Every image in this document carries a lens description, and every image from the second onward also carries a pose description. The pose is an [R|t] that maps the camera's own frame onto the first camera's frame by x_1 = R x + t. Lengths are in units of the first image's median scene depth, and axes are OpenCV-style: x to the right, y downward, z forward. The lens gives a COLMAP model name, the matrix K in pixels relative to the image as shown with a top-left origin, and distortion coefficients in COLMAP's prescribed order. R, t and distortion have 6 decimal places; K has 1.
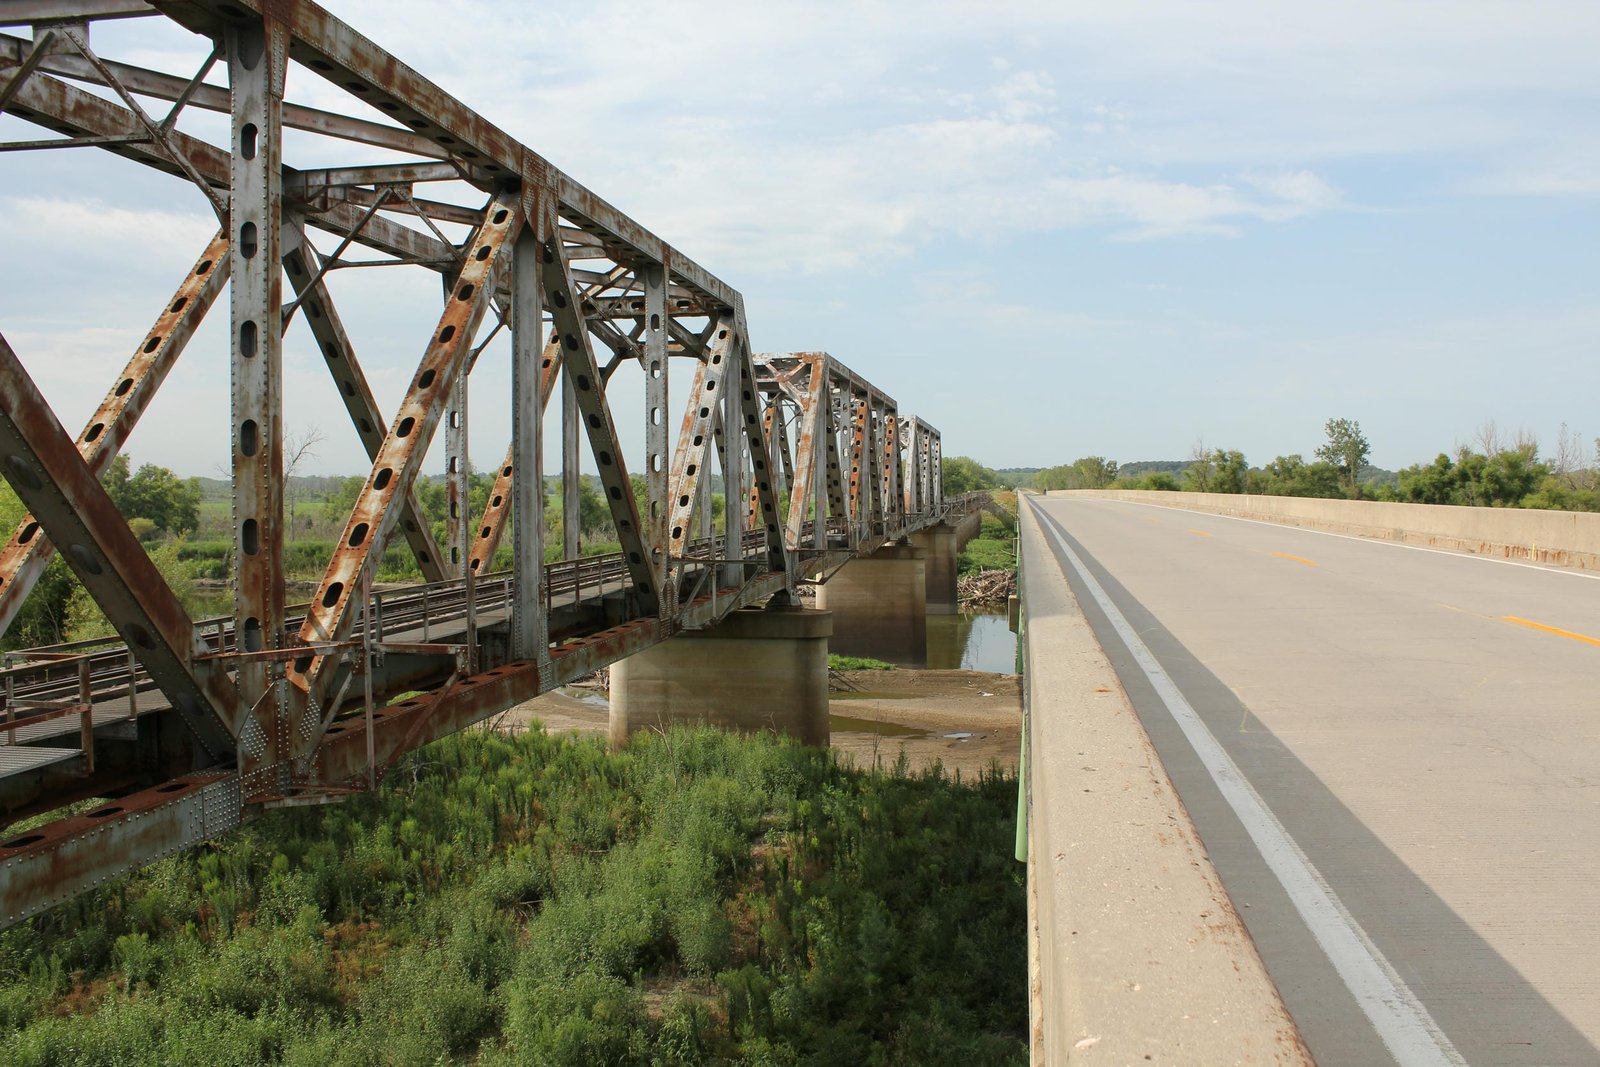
lens RADIAL K [[1325.3, 0, 819.0], [0, 1325.3, 499.7], [0, 0, 1]] dist [-0.194055, 0.232758]
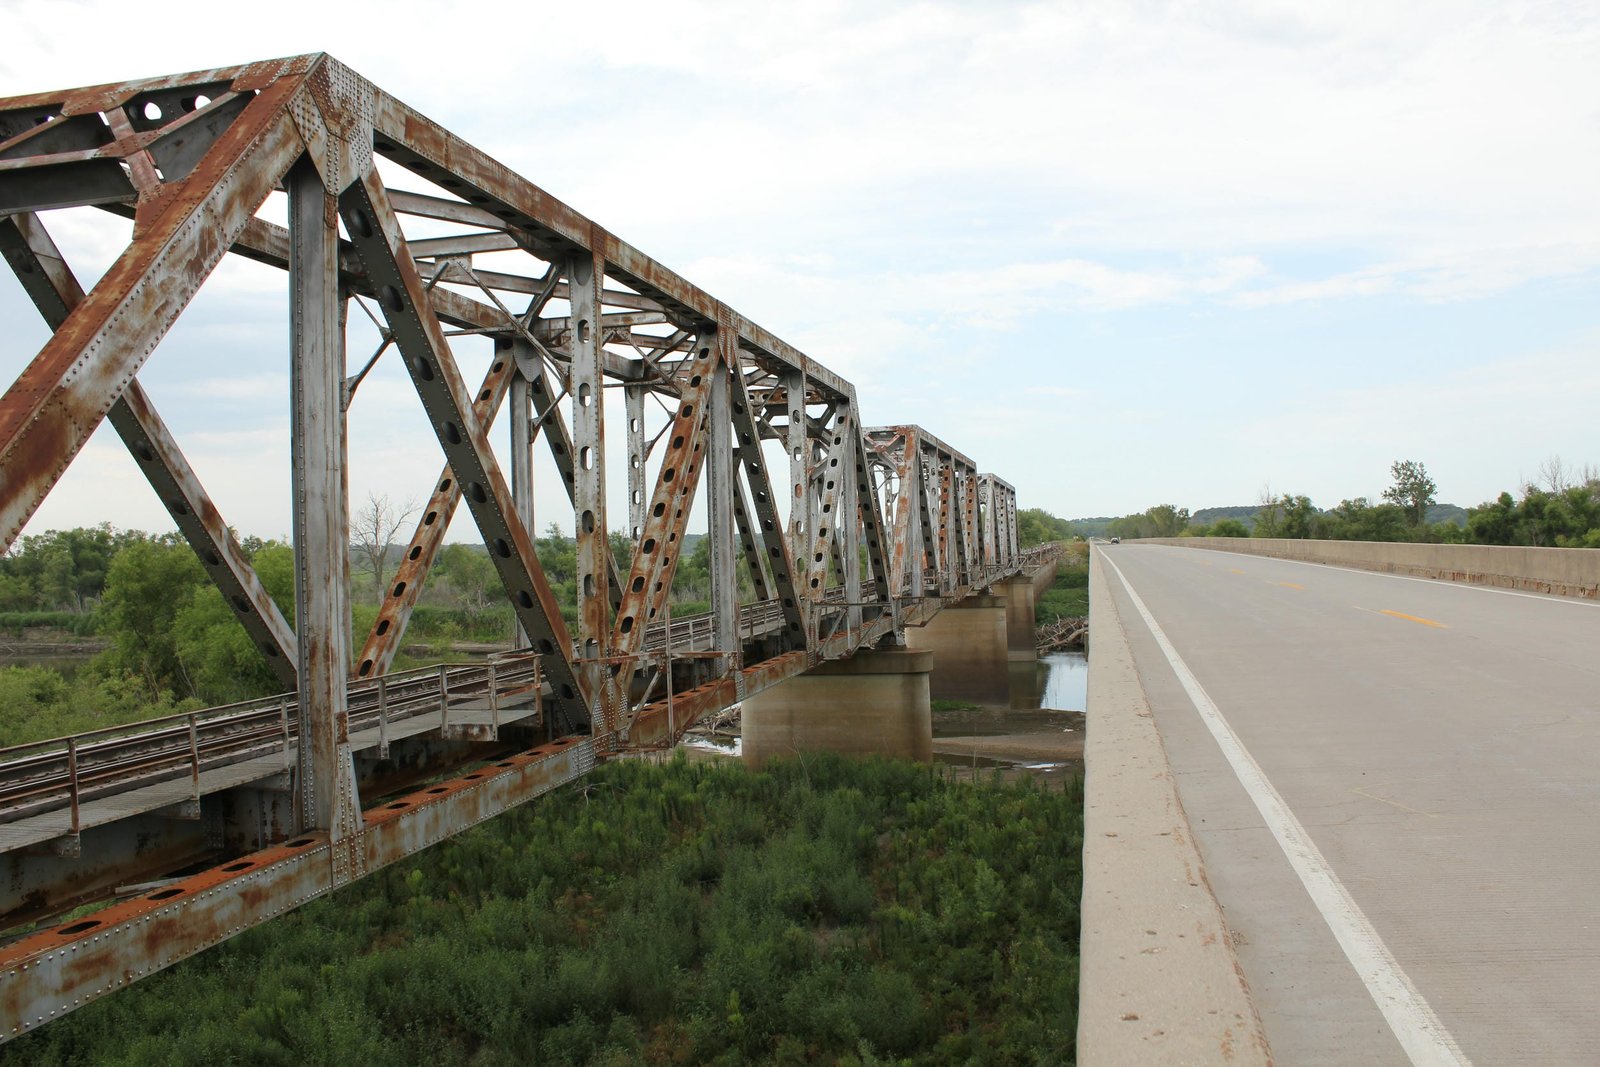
lens RADIAL K [[1325.3, 0, 819.0], [0, 1325.3, 499.7], [0, 0, 1]] dist [-0.194055, 0.232758]
pose [[0.998163, -0.028259, -0.053583, -0.023905], [0.025950, 0.998725, -0.043294, 0.000375], [0.054738, 0.041824, 0.997624, -0.170857]]
